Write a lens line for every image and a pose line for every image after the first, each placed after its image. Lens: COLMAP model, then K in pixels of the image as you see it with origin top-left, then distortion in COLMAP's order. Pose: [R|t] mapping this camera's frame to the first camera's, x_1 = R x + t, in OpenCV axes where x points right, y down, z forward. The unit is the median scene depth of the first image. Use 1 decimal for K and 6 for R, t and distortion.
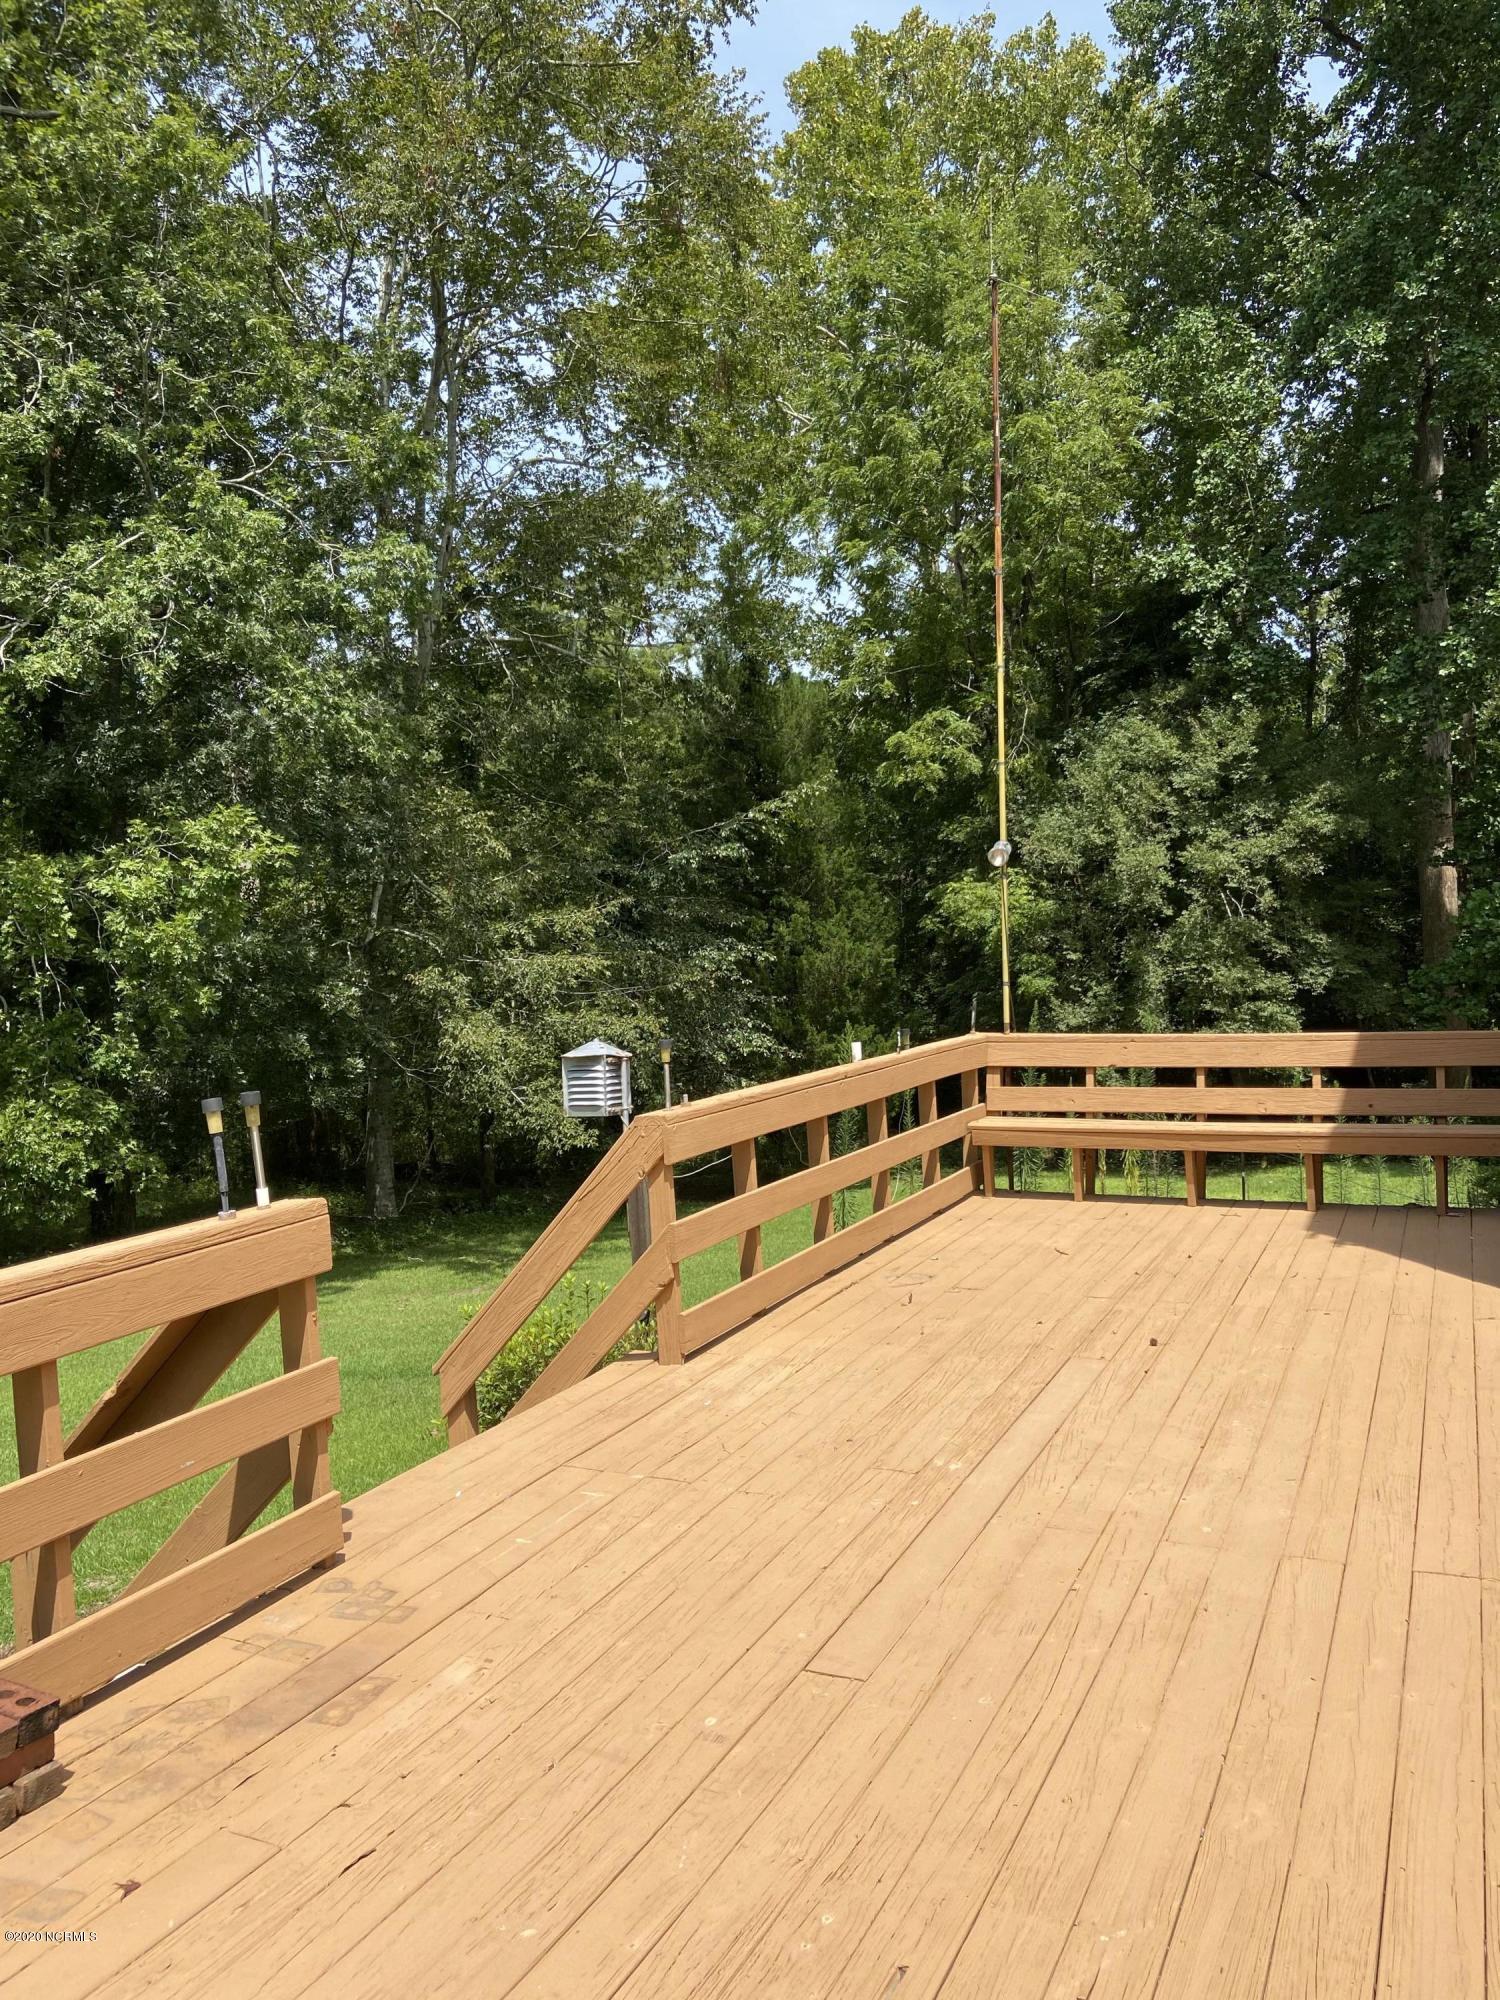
lens RADIAL K [[1529.8, 0, 749.5], [0, 1529.8, 1001.5], [0, 0, 1]] dist [0.088918, -0.060280]
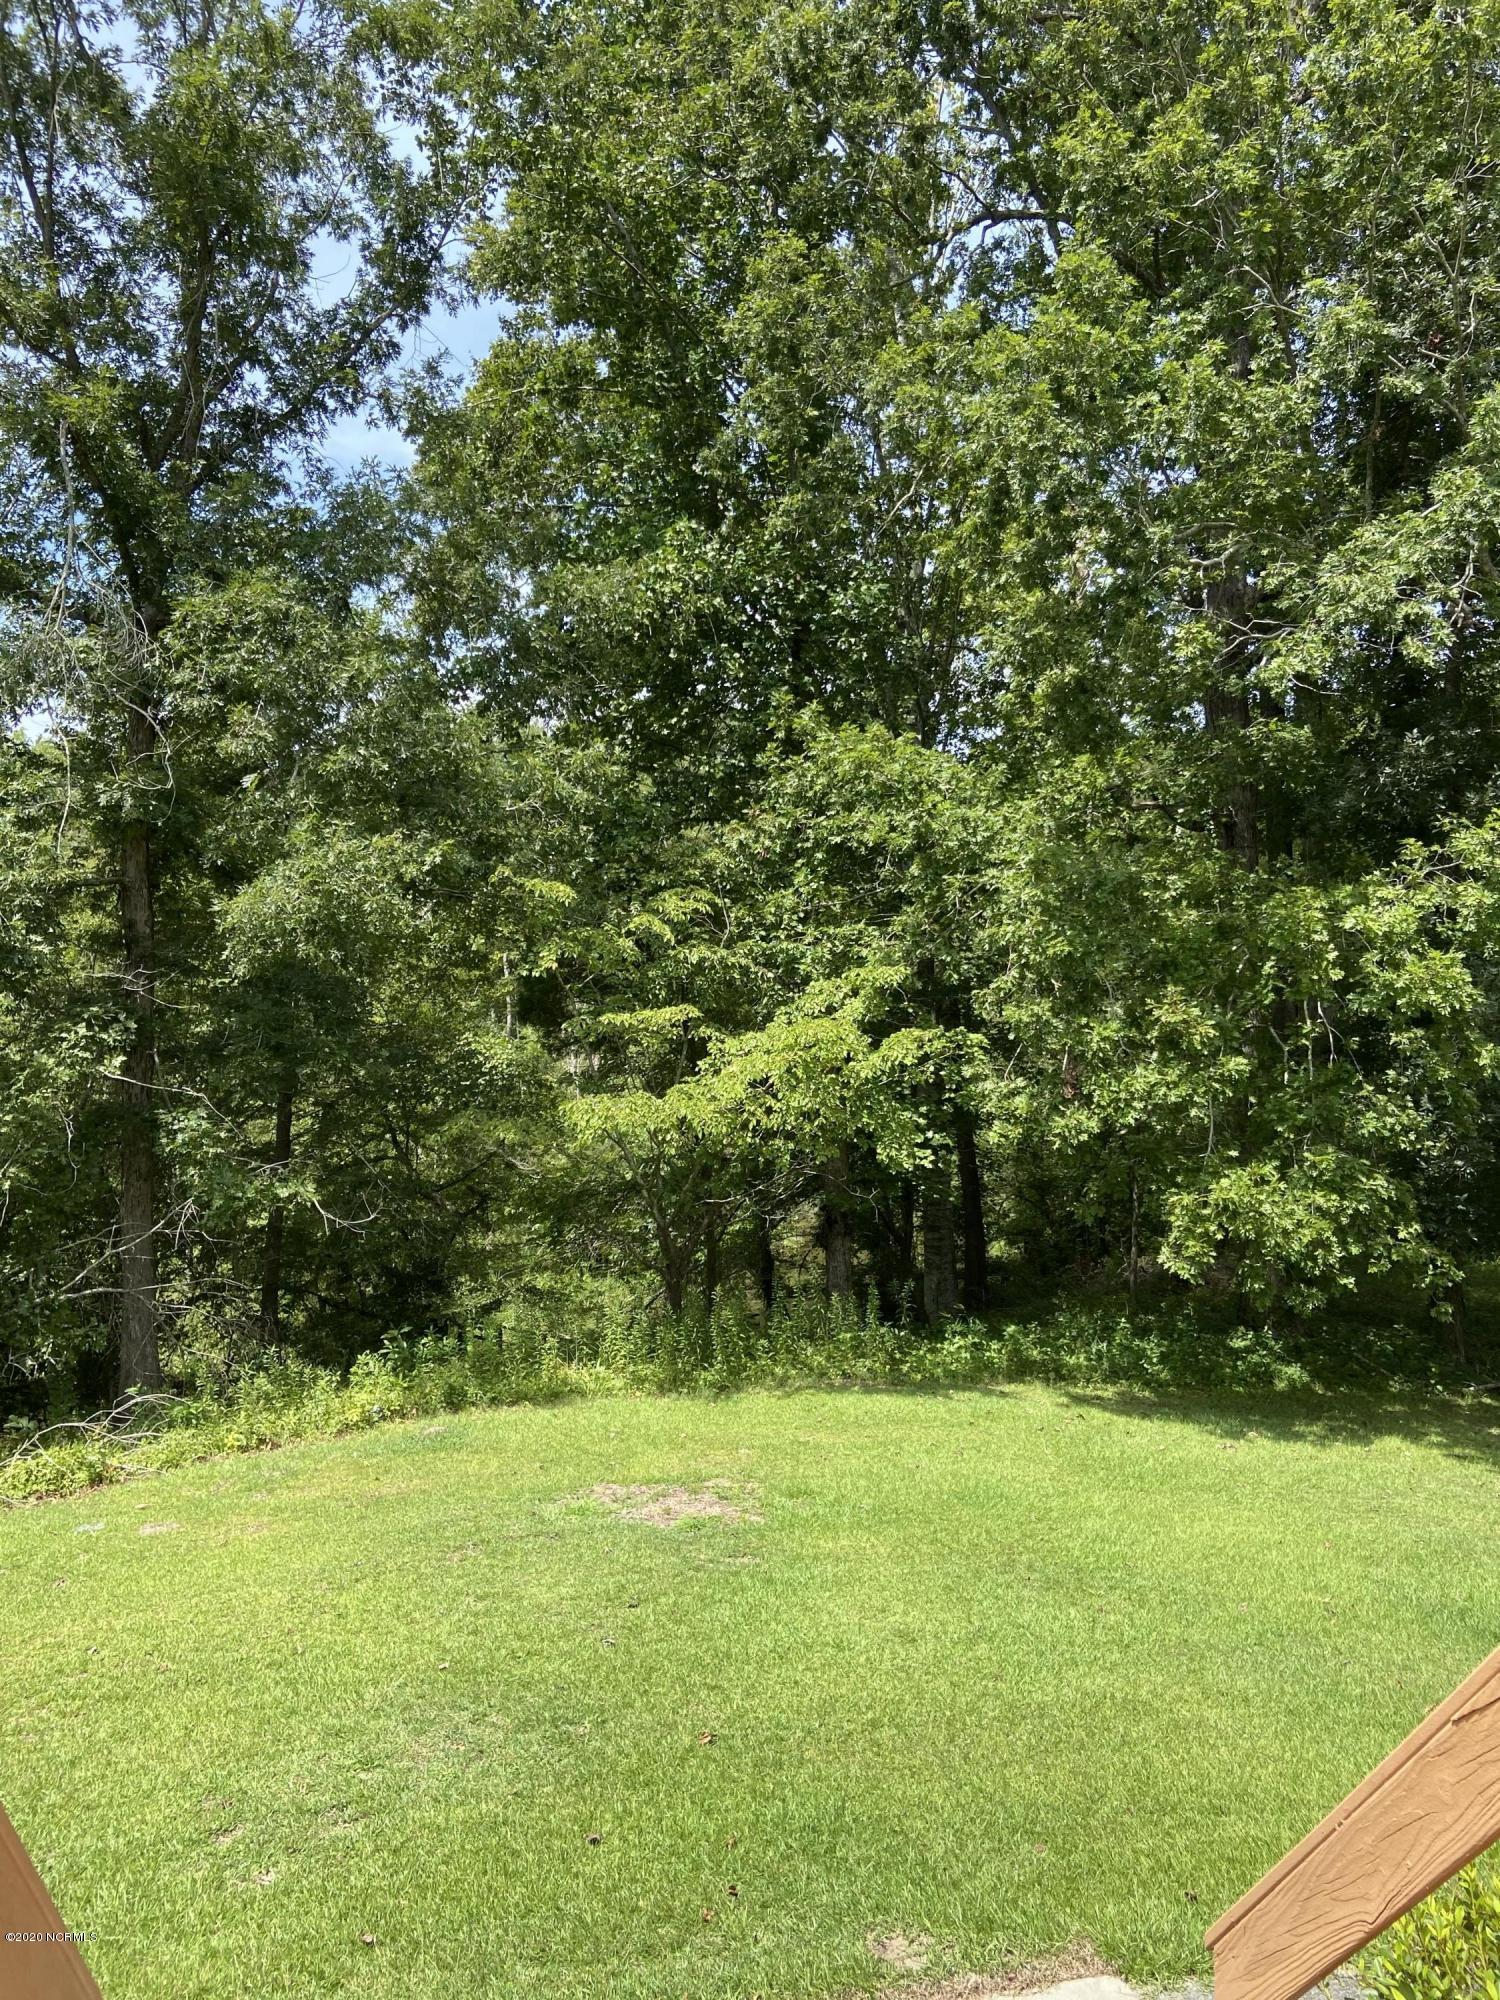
lens RADIAL K [[1529.8, 0, 751.4], [0, 1529.8, 990.5], [0, 0, 1]] dist [0.088918, -0.060280]
pose [[0.626174, 0.012995, -0.779575, 0.030446], [-0.041724, 0.998987, -0.016861, -0.007597], [0.778566, 0.043085, 0.626082, 0.210641]]
